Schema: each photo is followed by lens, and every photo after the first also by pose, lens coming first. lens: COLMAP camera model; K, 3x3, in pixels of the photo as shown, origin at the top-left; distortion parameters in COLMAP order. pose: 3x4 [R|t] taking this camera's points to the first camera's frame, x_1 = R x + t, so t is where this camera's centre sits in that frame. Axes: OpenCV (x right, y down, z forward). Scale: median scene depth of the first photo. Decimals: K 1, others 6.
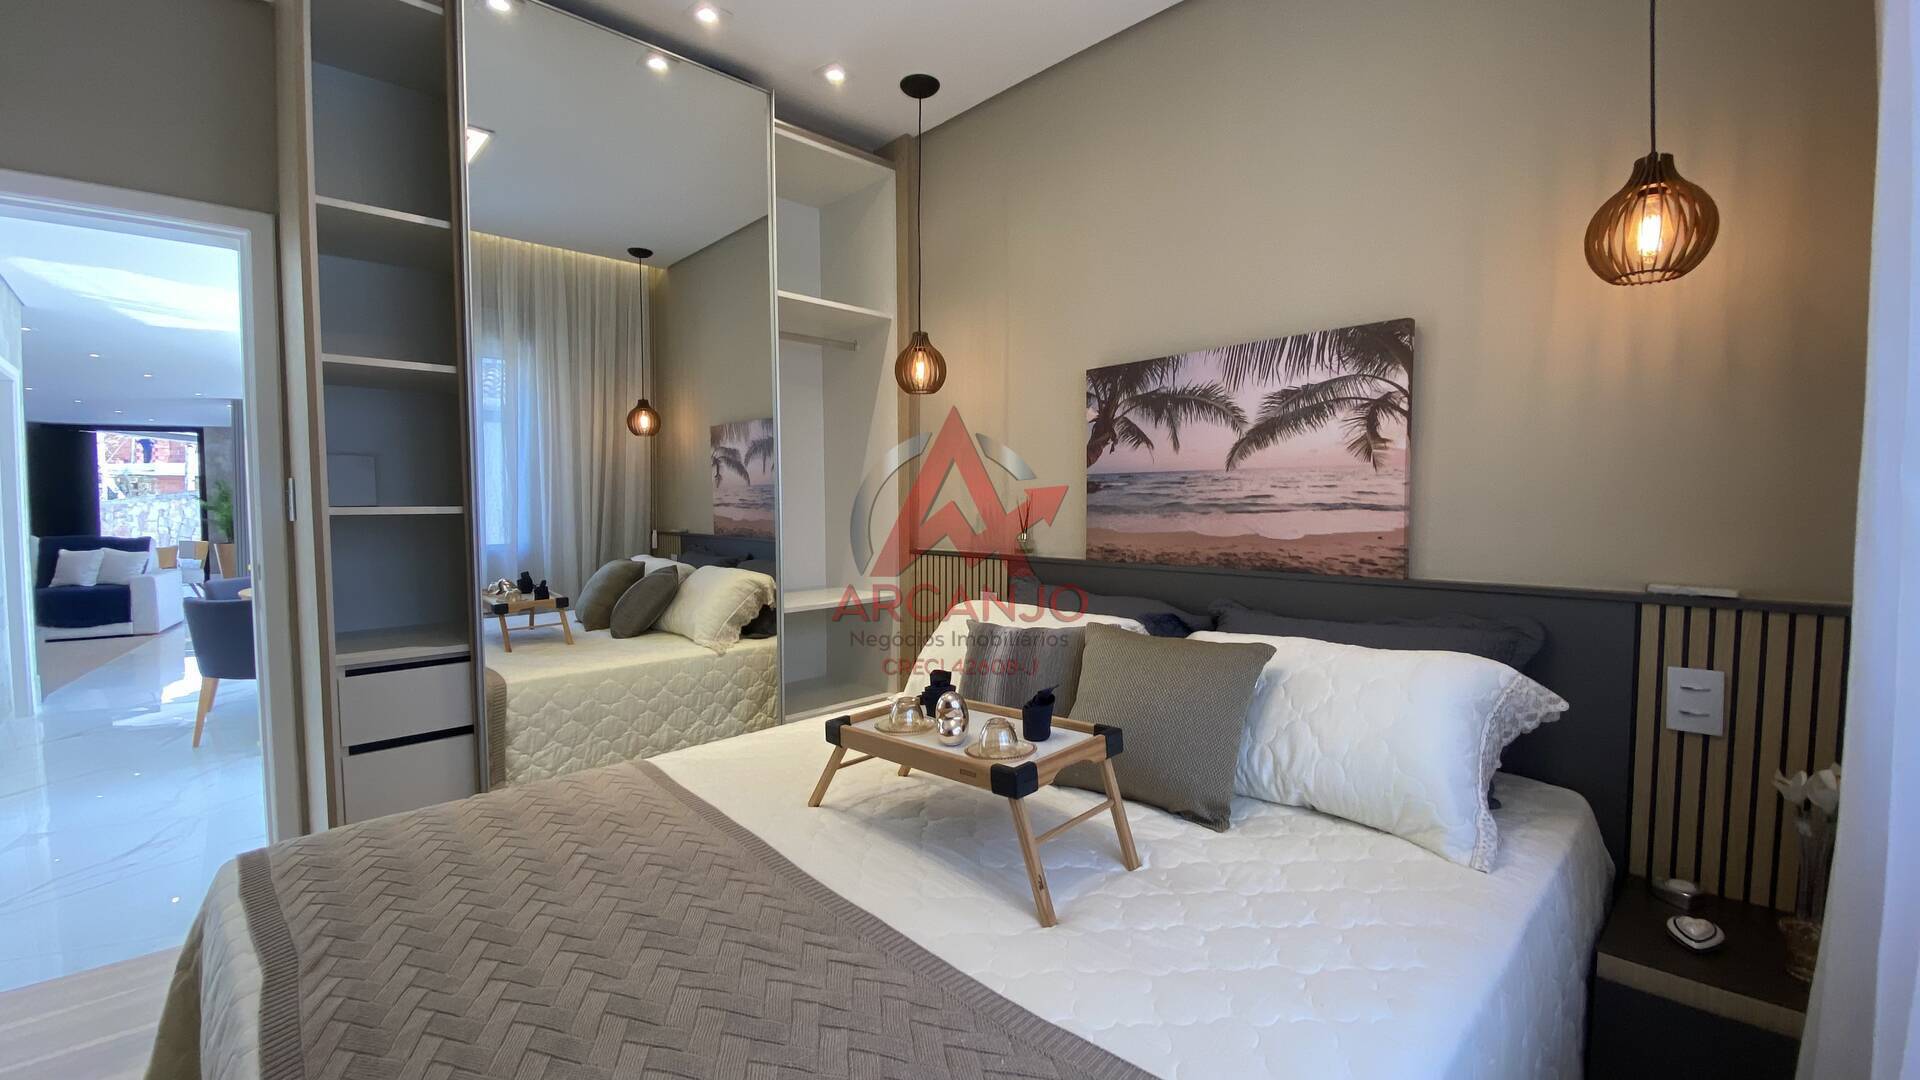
lens RADIAL K [[770.3, 0, 961.9], [0, 770.3, 536.0], [0, 0, 1]] dist [0.009984, -0.000658]
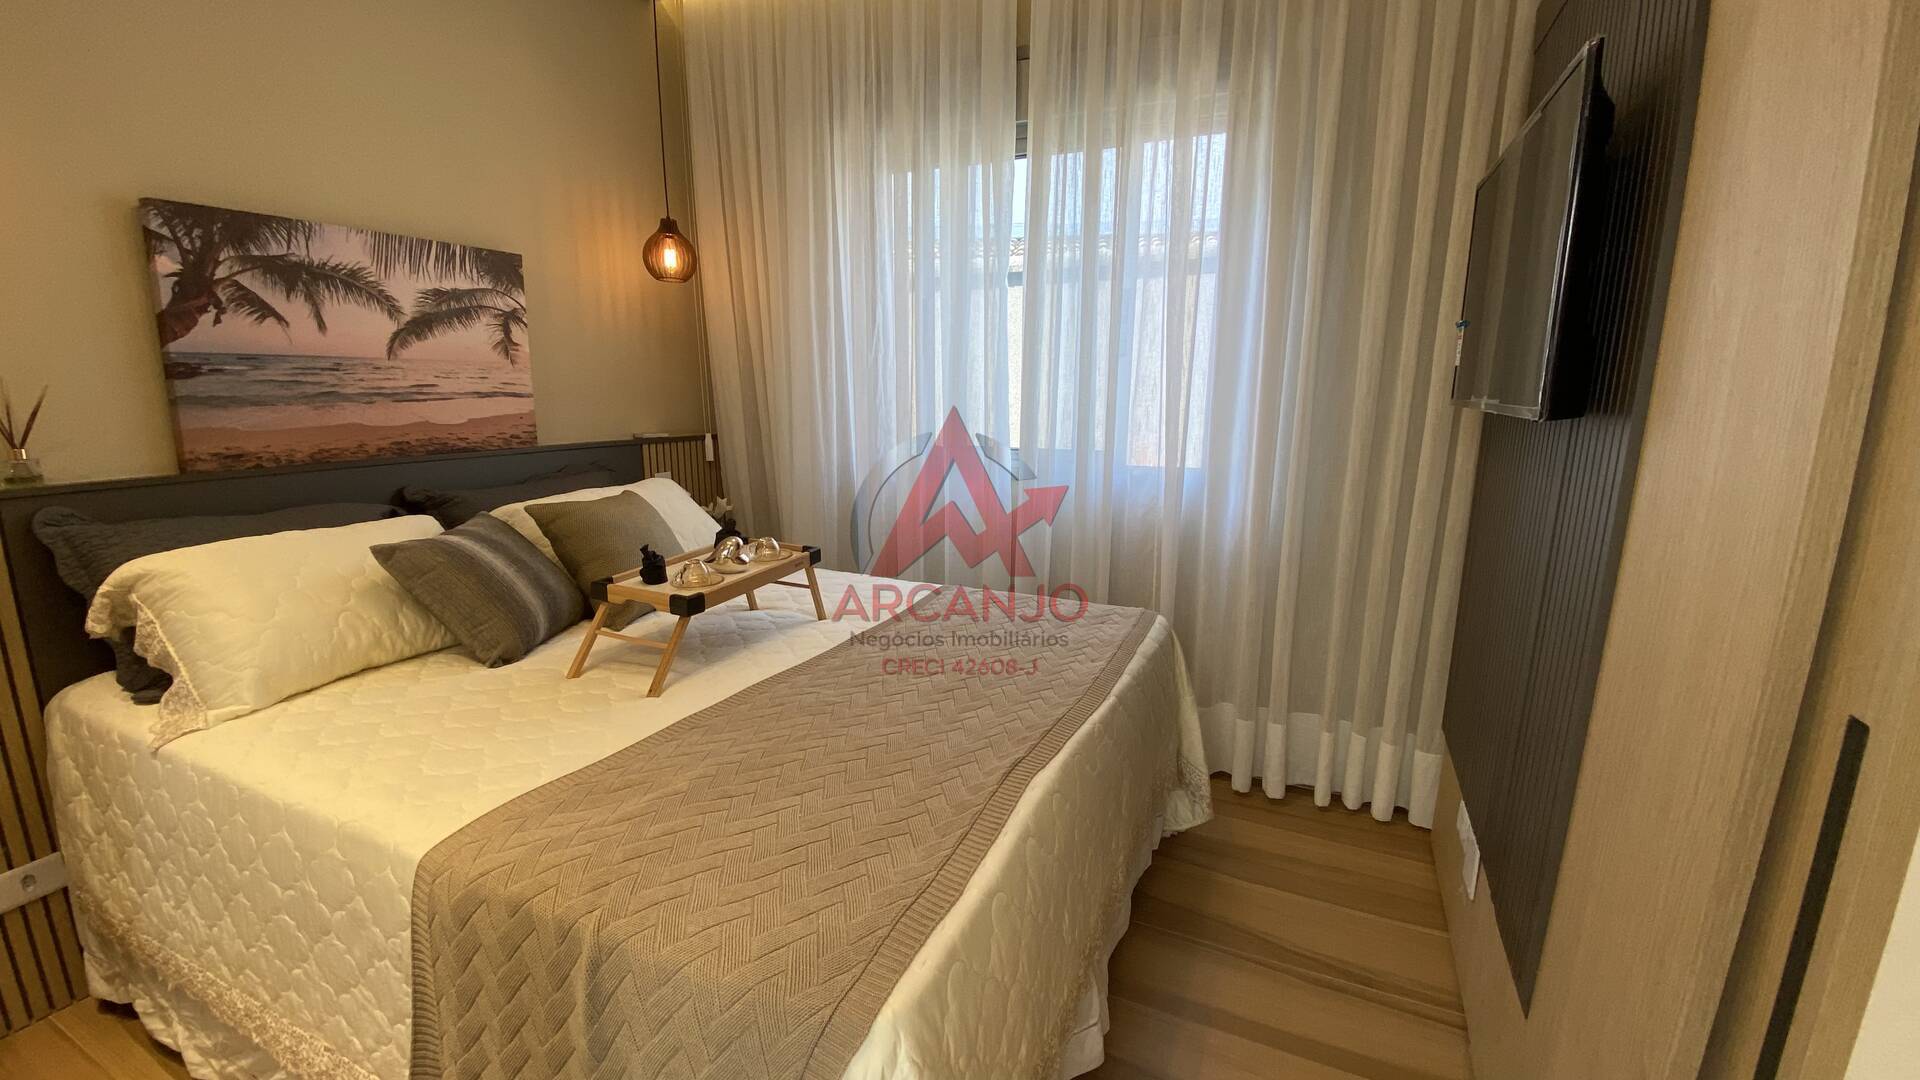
lens RADIAL K [[770.3, 0, 951.8], [0, 770.3, 550.1], [0, 0, 1]] dist [0.009984, -0.000658]
pose [[-0.331879, -0.184568, 0.925090, -0.896372], [0.053388, 0.975425, 0.213764, -0.018558], [-0.941810, 0.120332, -0.313869, 0.659298]]
